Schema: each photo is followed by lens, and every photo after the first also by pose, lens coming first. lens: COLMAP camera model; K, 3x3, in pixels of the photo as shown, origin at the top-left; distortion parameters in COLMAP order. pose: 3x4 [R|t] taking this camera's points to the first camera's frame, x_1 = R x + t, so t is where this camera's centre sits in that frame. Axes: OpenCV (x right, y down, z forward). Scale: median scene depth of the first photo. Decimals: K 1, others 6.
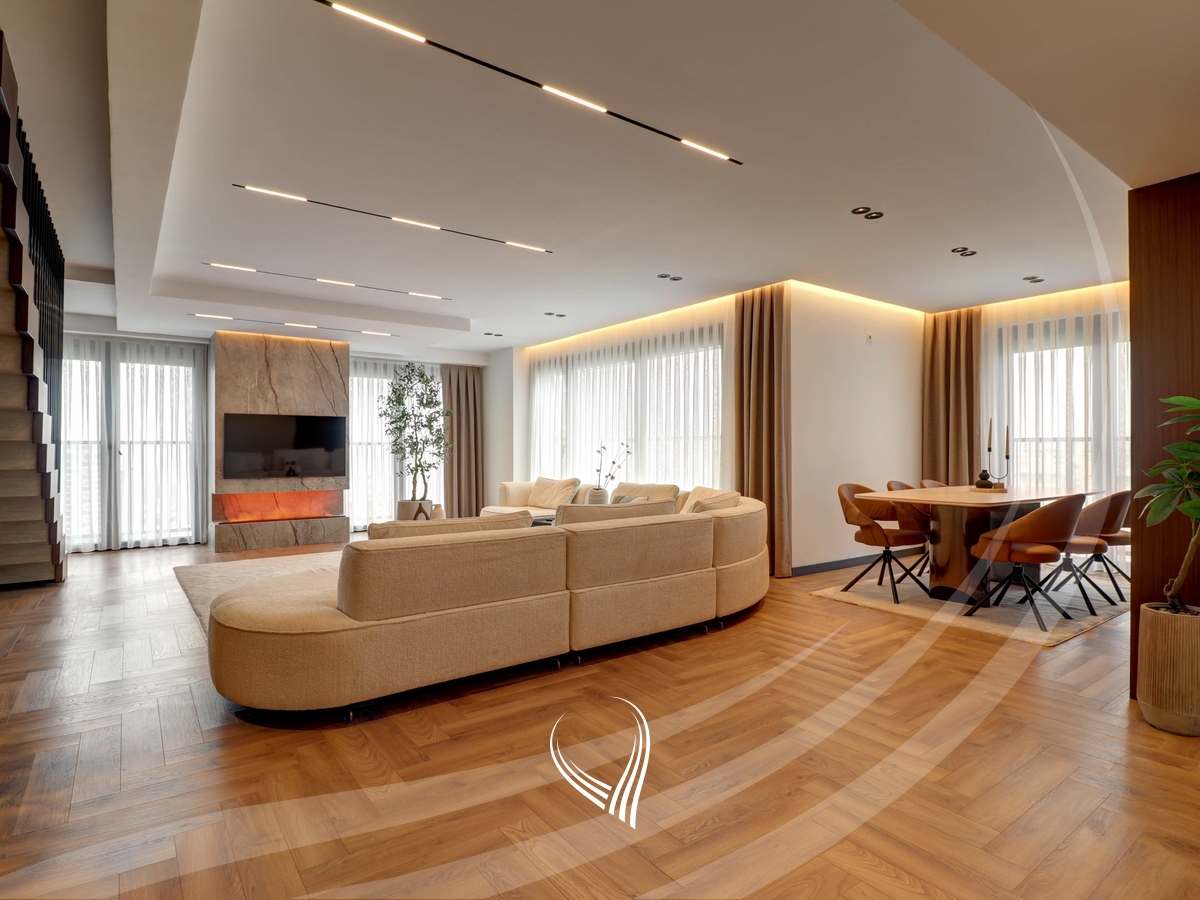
lens RADIAL K [[635.7, 0, 600.0], [0, 635.7, 450.0], [0, 0, 1]] dist [-0.013436, -0.001468]
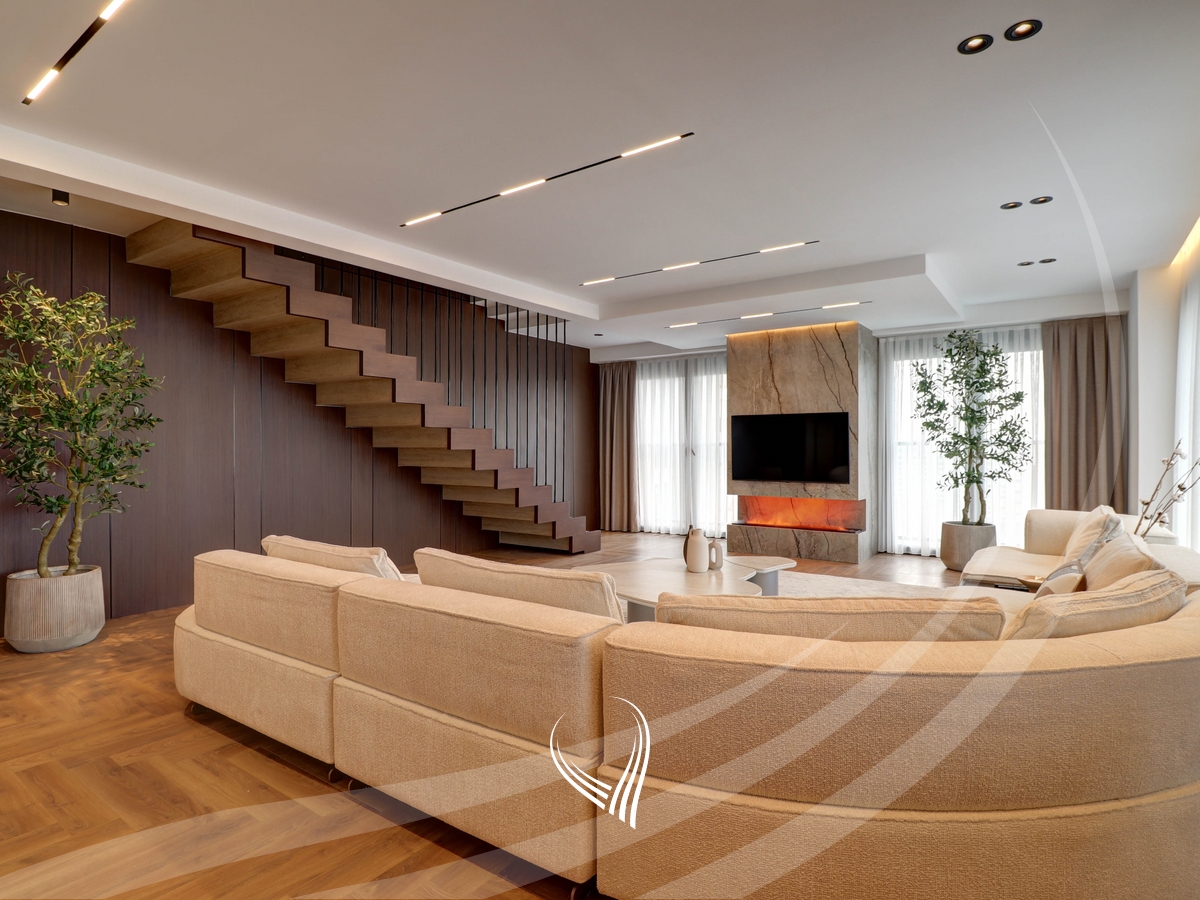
lens RADIAL K [[635.7, 0, 600.0], [0, 635.7, 450.0], [0, 0, 1]] dist [-0.013436, -0.001468]
pose [[0.316712, 0.005075, -0.948508, 0.291913], [0.002951, 0.999976, 0.006336, -0.009692], [0.948517, -0.004806, 0.316689, 0.452679]]
